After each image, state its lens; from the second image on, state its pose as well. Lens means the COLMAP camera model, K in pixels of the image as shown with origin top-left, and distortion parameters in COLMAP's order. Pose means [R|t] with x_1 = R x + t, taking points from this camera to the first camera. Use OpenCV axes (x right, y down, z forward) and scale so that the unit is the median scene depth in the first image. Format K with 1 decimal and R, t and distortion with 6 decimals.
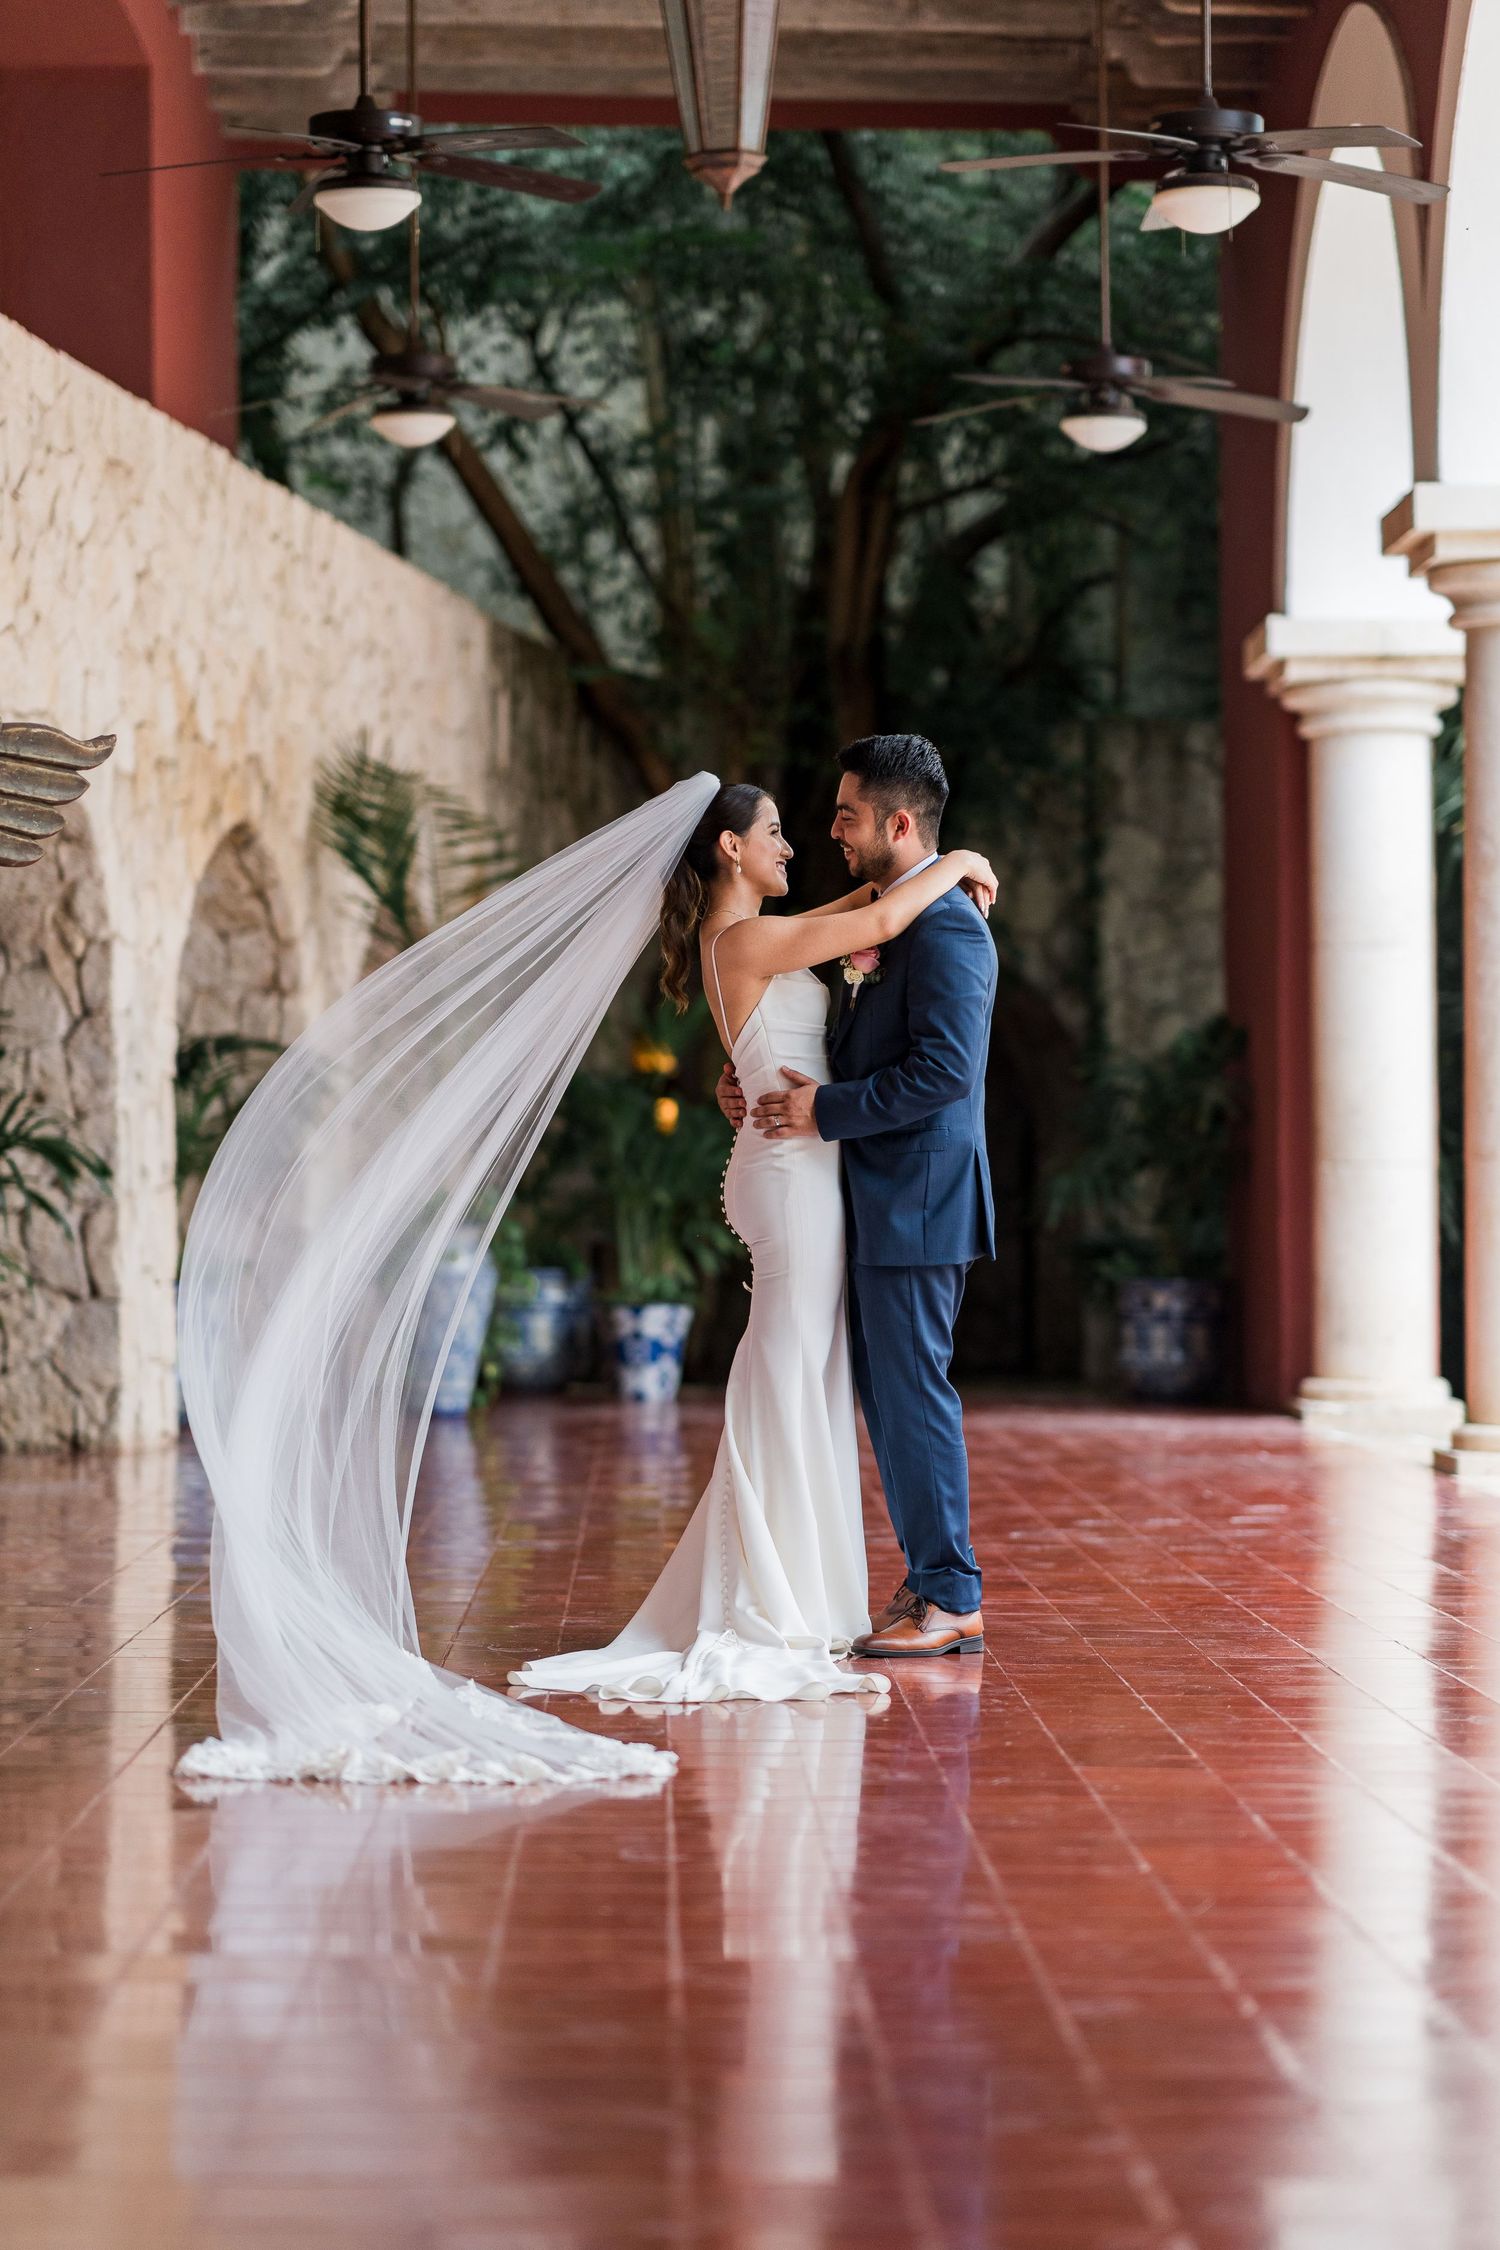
lens RADIAL K [[5510.9, 0, 750.0], [0, 5510.9, 1125.0], [0, 0, 1]] dist [0.036013, -0.188857]
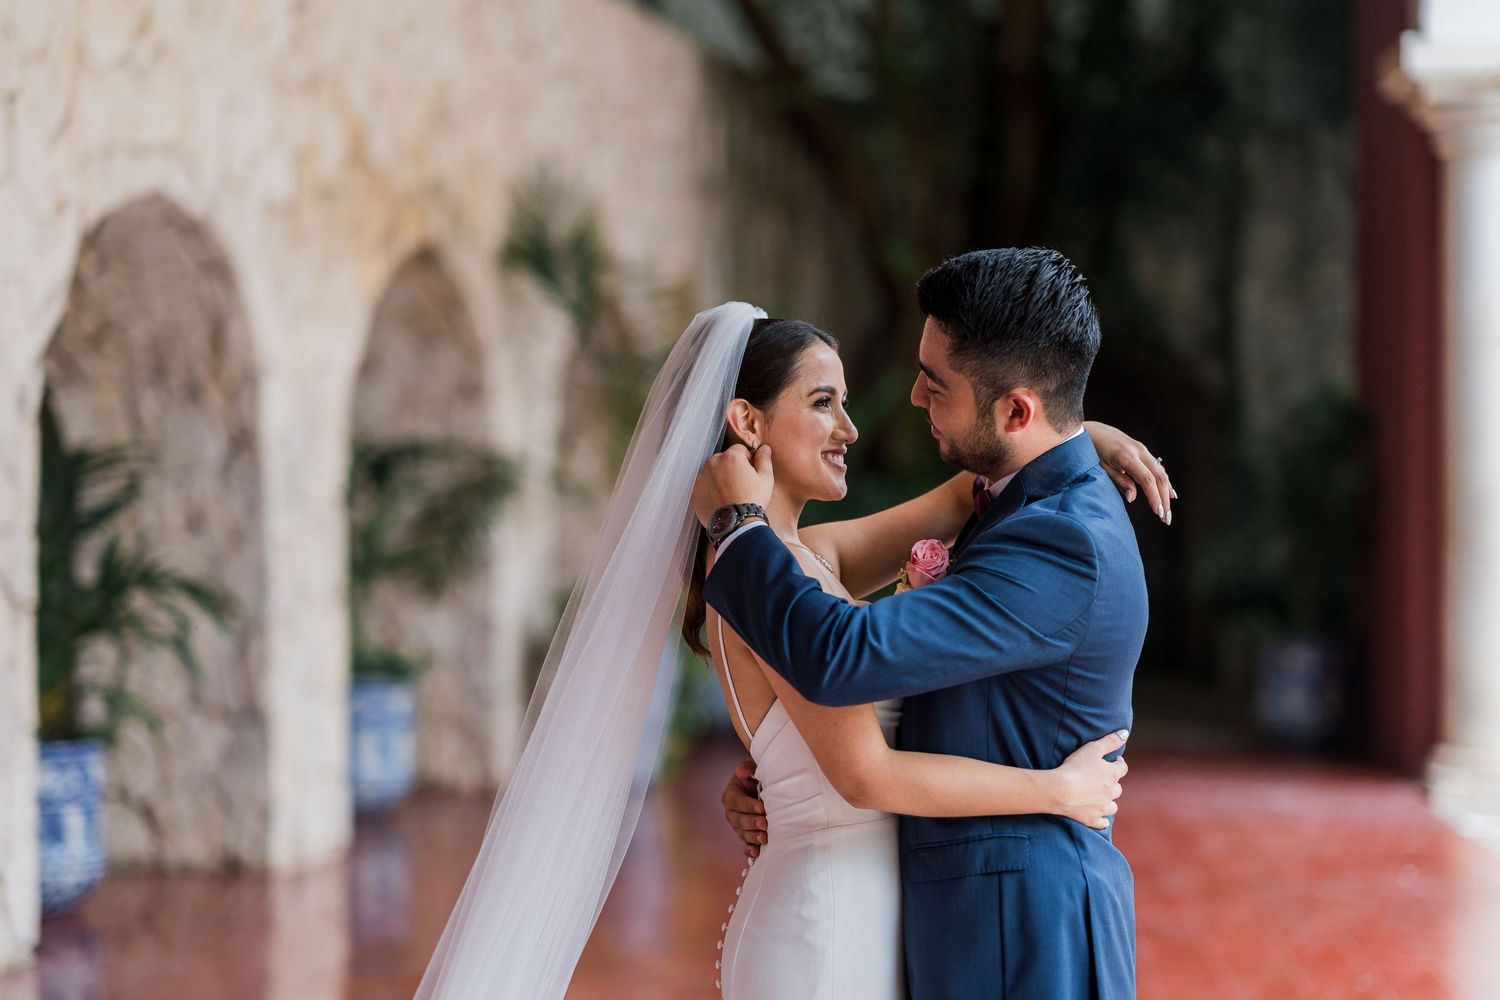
lens RADIAL K [[3674.0, 0, 598.8], [0, 3674.0, 500.0], [0, 0, 1]] dist [0.036013, -0.188857]
pose [[0.994793, 0.010737, -0.101354, 0.010751], [-0.007331, 0.999397, 0.033925, -0.027547], [0.101657, -0.033005, 0.994272, 0.282537]]
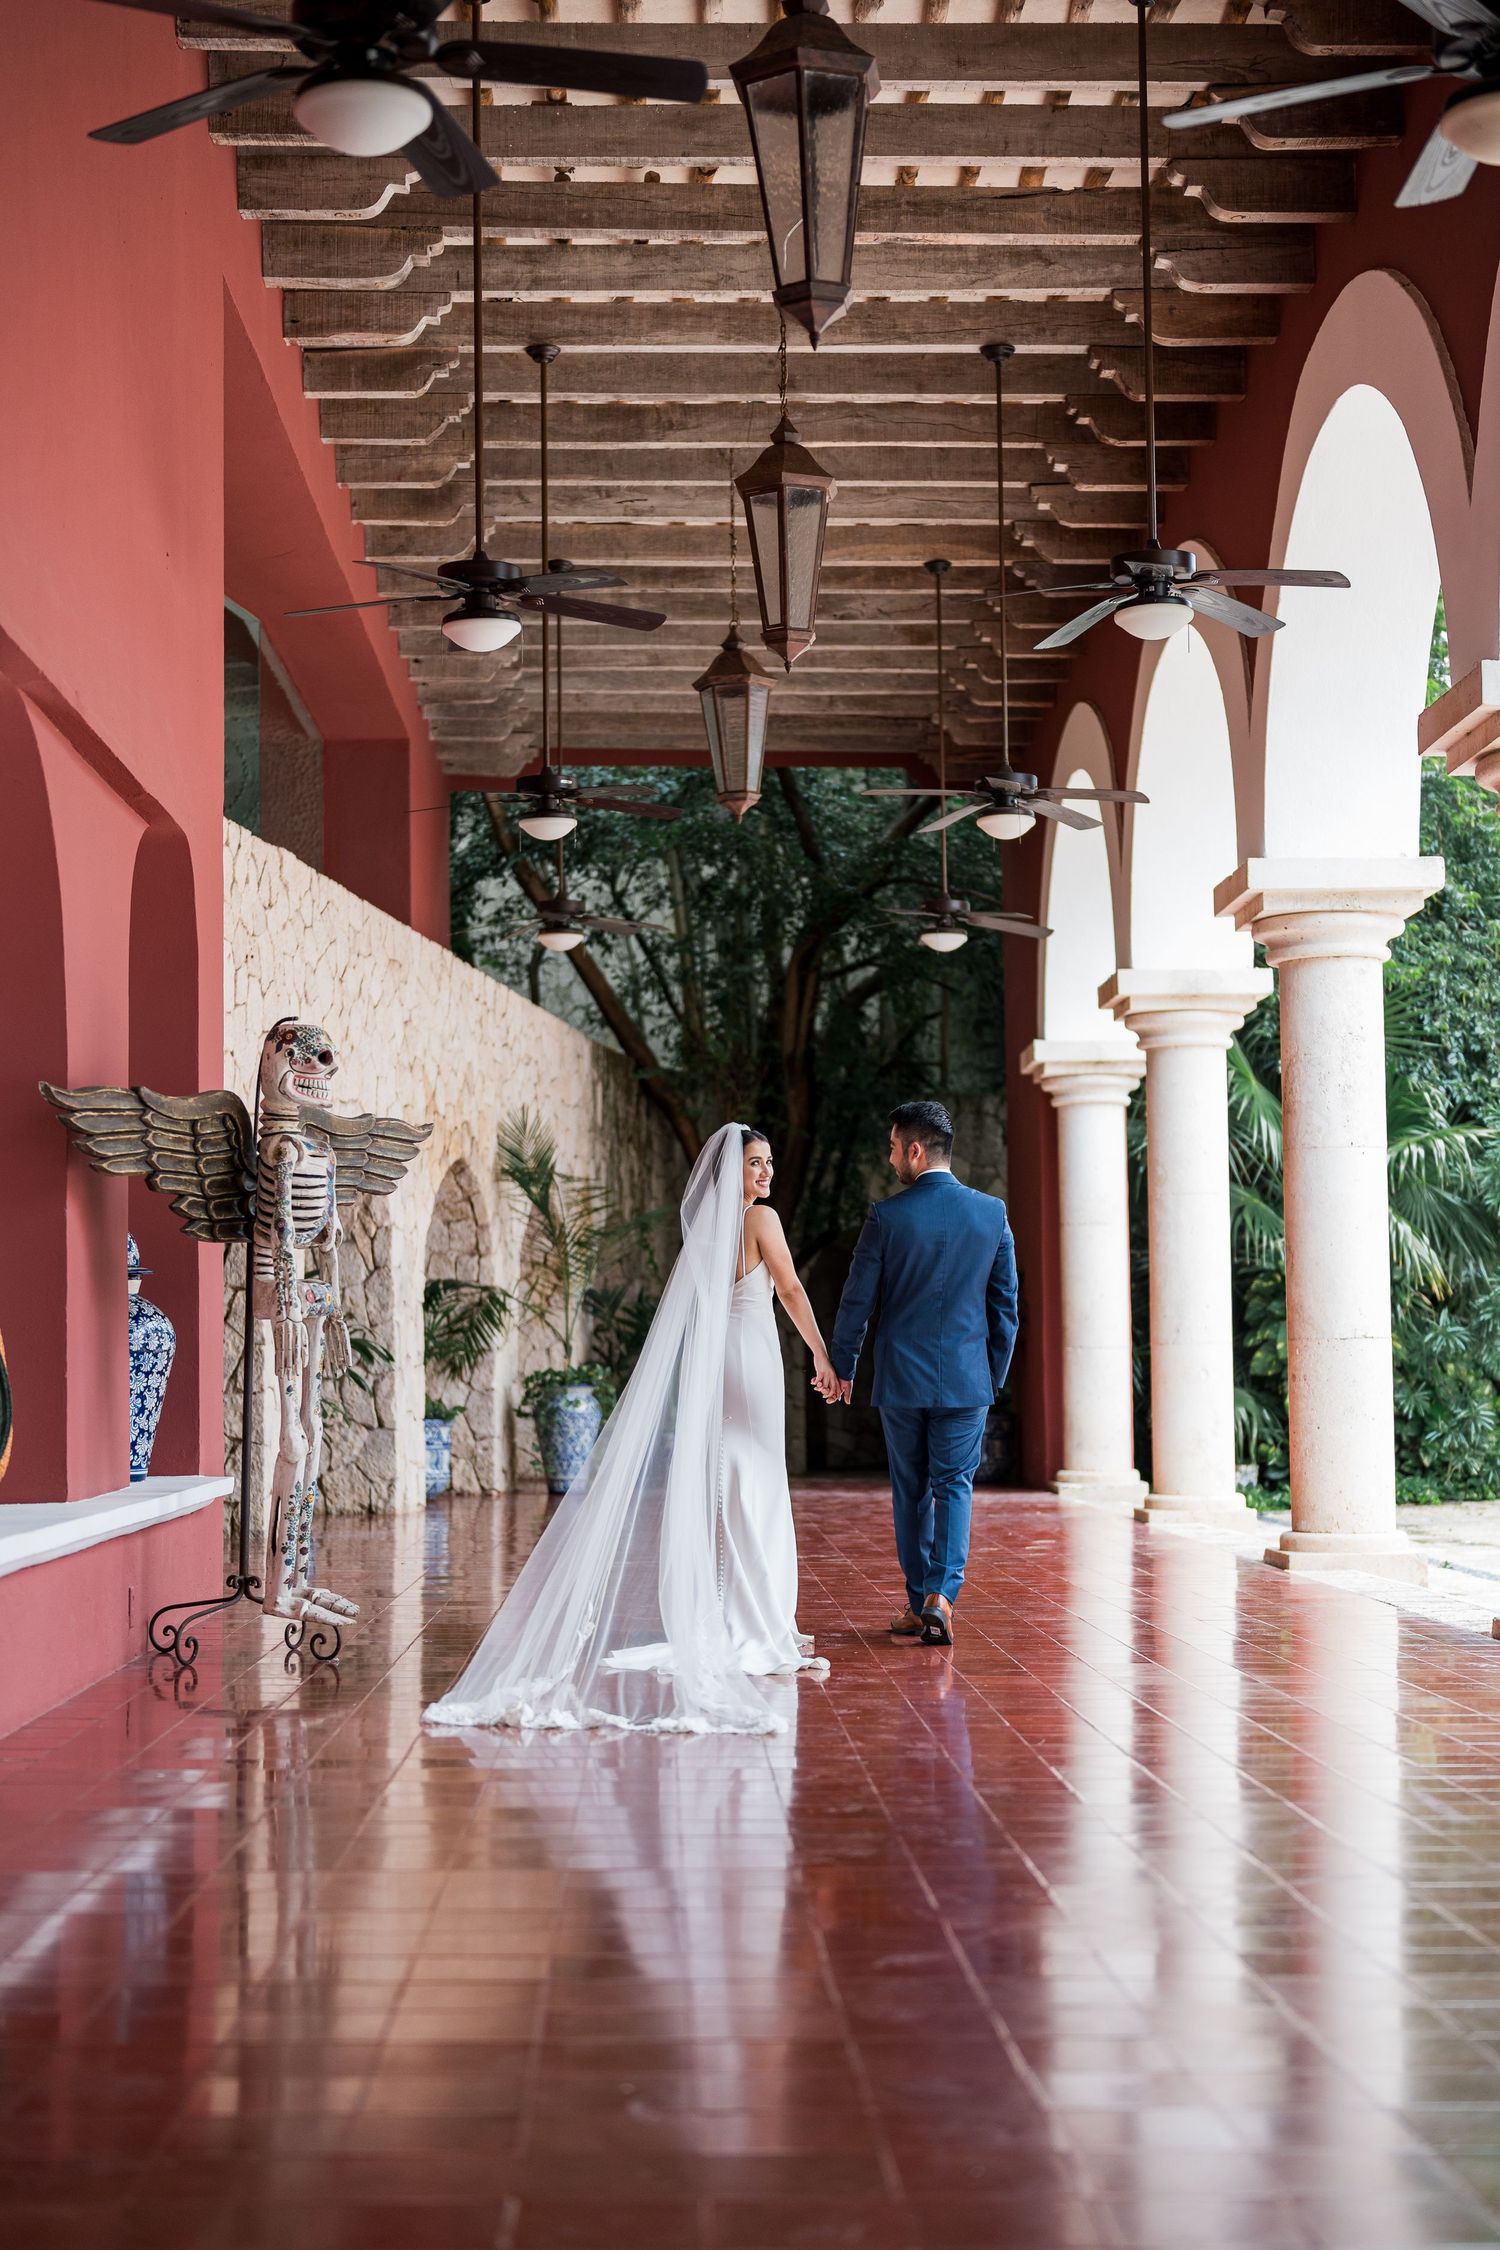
lens RADIAL K [[3247.0, 0, 750.0], [0, 3247.0, 1125.0], [0, 0, 1]] dist [-0.013919, 0.219339]
pose [[0.999915, -0.005709, 0.011685, -0.009727], [0.006413, 0.998108, -0.061156, -0.001154], [-0.011314, 0.061226, 0.998060, -0.042972]]
